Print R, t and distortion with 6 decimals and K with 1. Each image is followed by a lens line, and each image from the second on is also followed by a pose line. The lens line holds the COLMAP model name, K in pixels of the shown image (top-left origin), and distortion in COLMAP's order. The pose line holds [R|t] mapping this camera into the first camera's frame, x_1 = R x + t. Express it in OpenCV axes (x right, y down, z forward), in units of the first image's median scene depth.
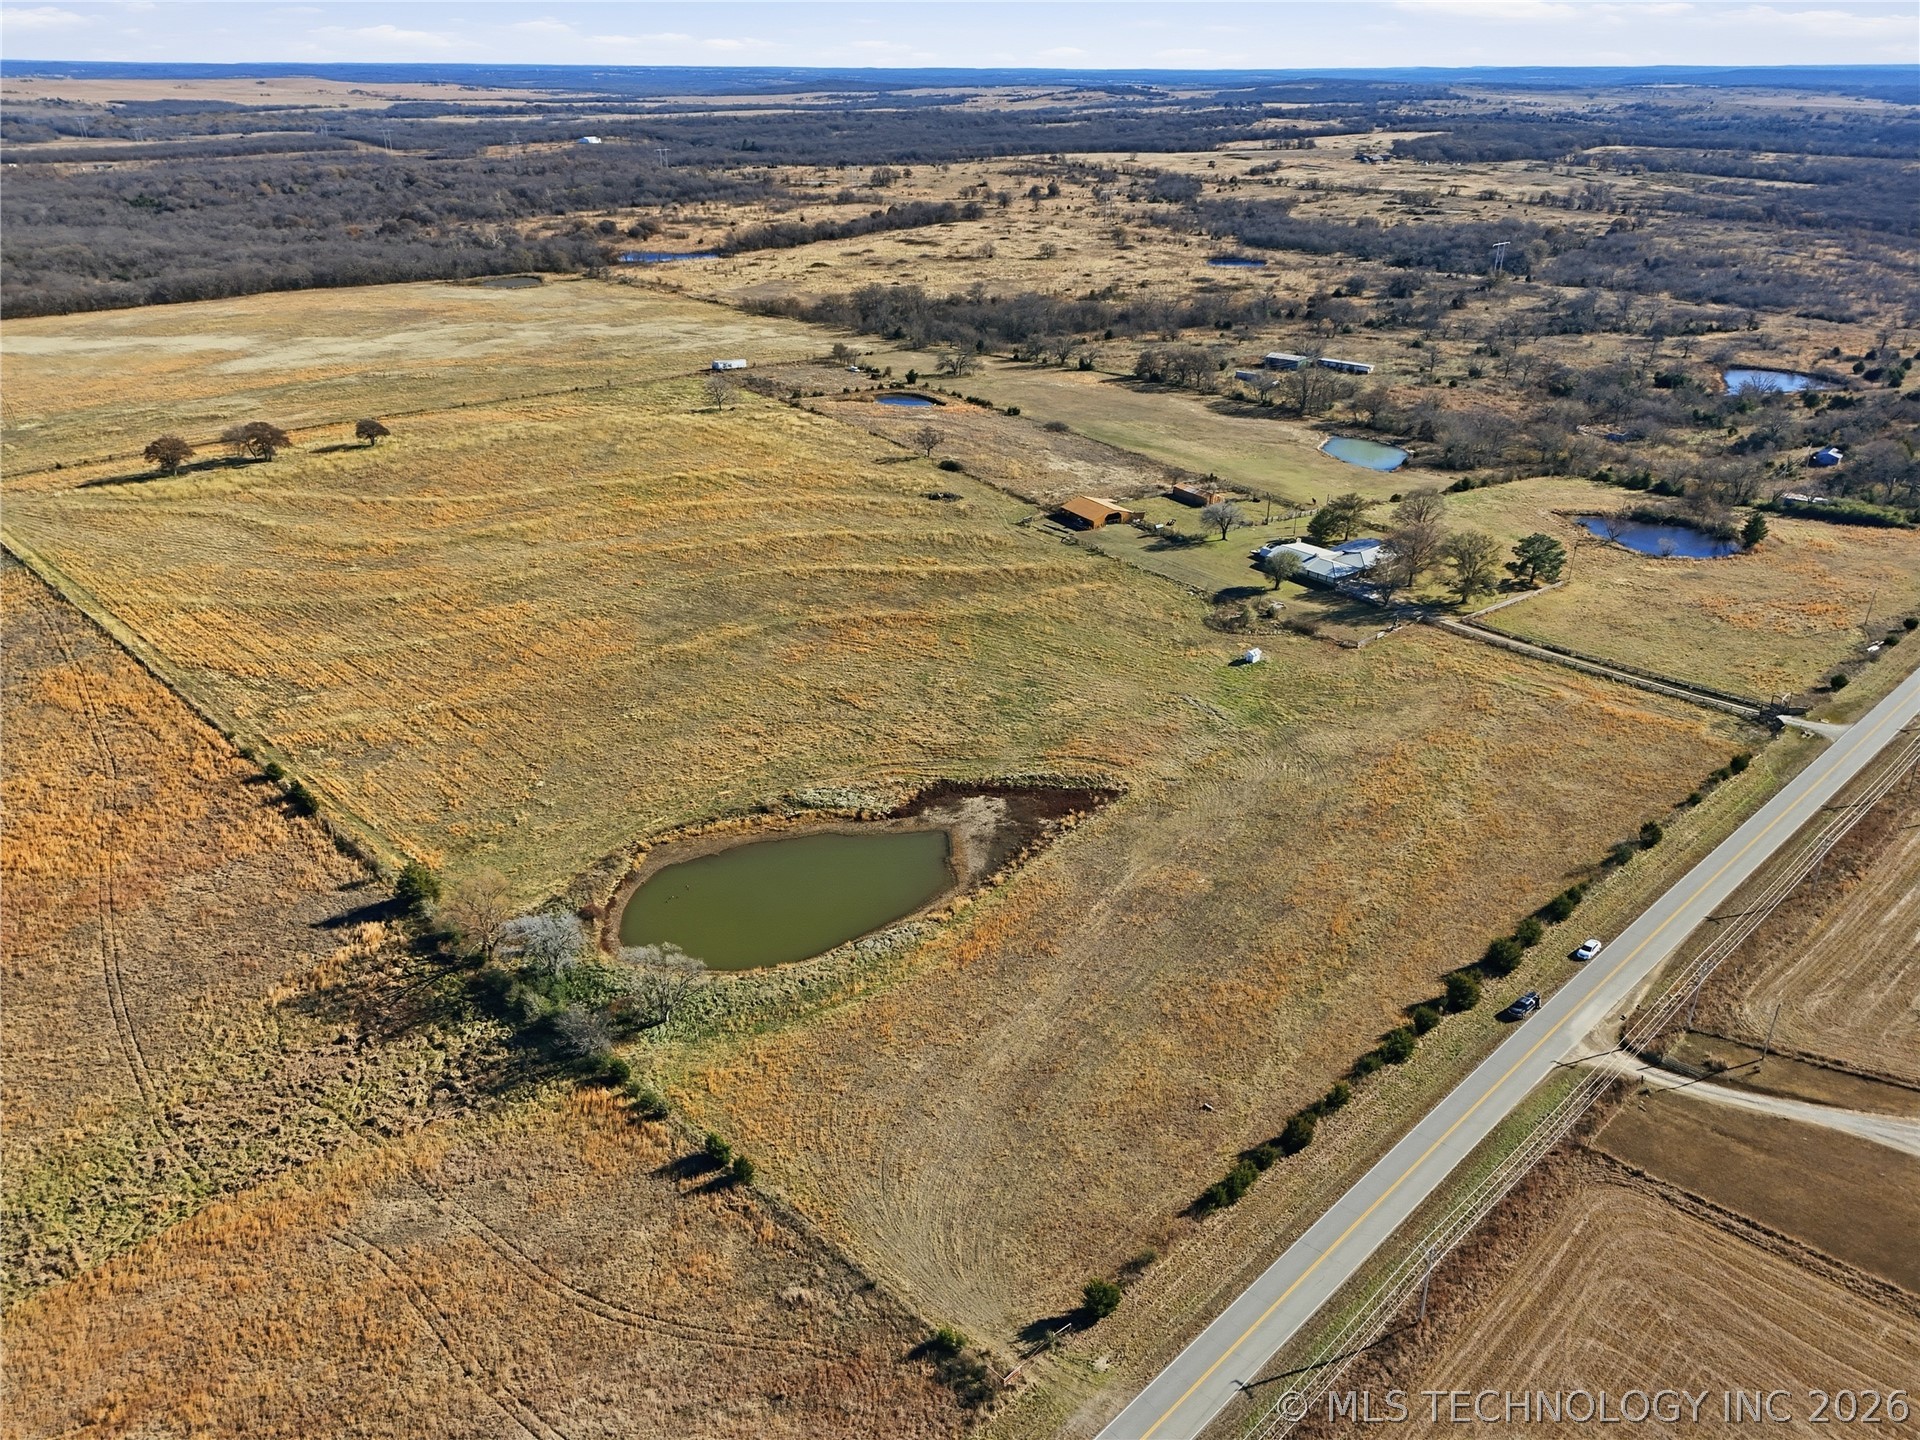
lens RADIAL K [[1408.7, 0, 960.0], [0, 1408.7, 720.0], [0, 0, 1]] dist [0.076221, -0.063348]
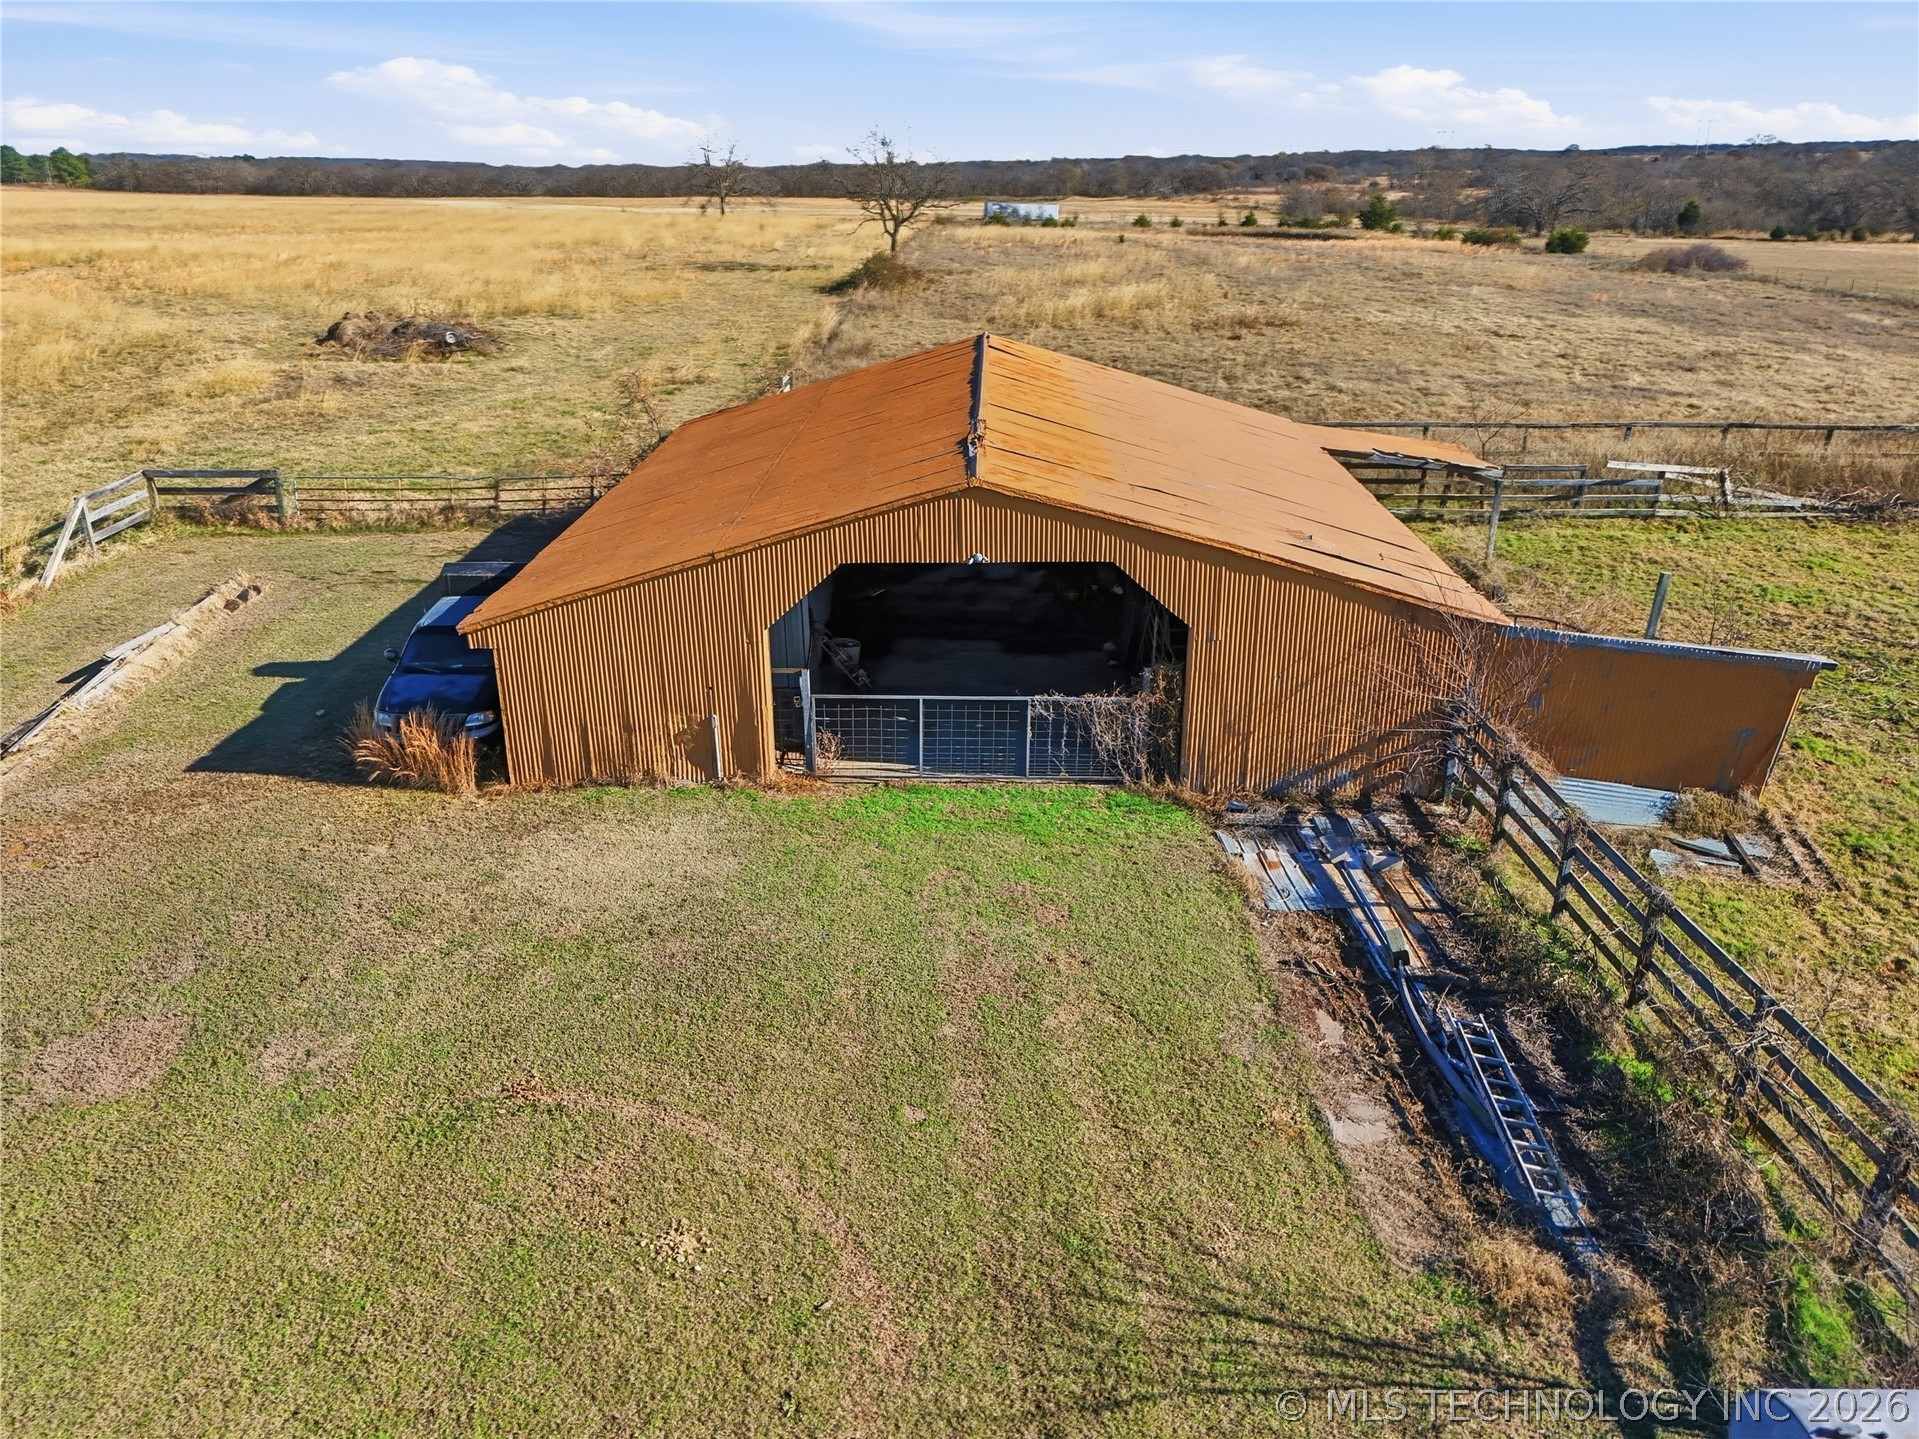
lens RADIAL K [[1408.0, 0, 959.5], [0, 1408.0, 719.5], [0, 0, 1]] dist [0.076221, -0.063348]
pose [[0.830271, 0.200723, -0.519961, 0.142627], [-0.231465, 0.972825, 0.005943, -0.150252], [0.507024, 0.115418, 0.854169, 1.017582]]
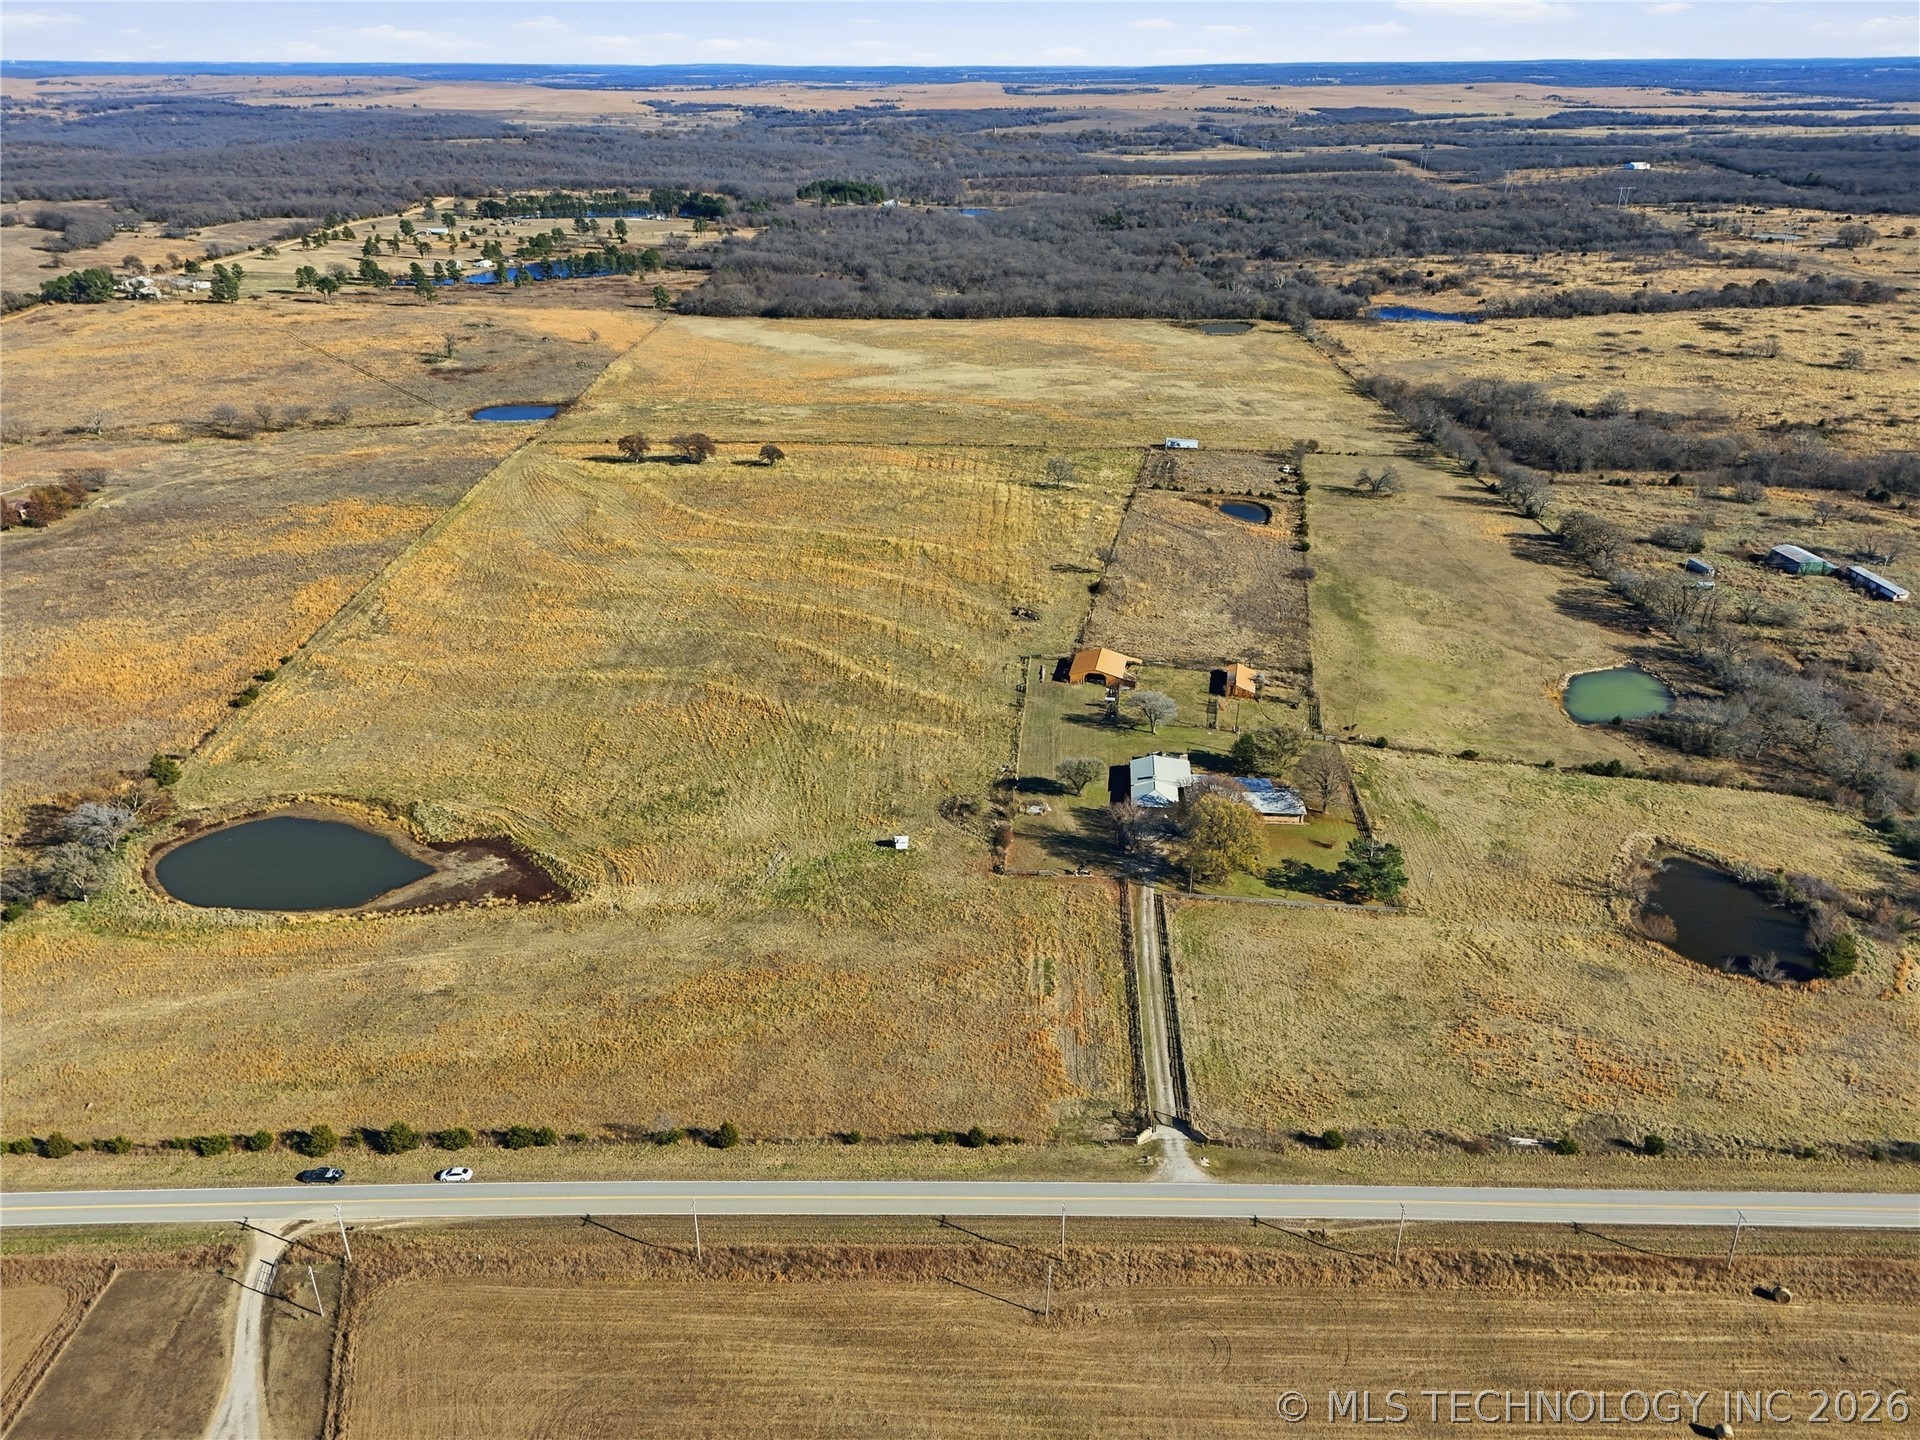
lens RADIAL K [[1408.7, 0, 960.0], [0, 1408.7, 720.0], [0, 0, 1]] dist [0.076221, -0.063348]
pose [[0.715672, 0.293980, -0.633554, 0.699881], [-0.292106, 0.949943, 0.110823, -0.207500], [0.634420, 0.105752, 0.765721, 0.224112]]
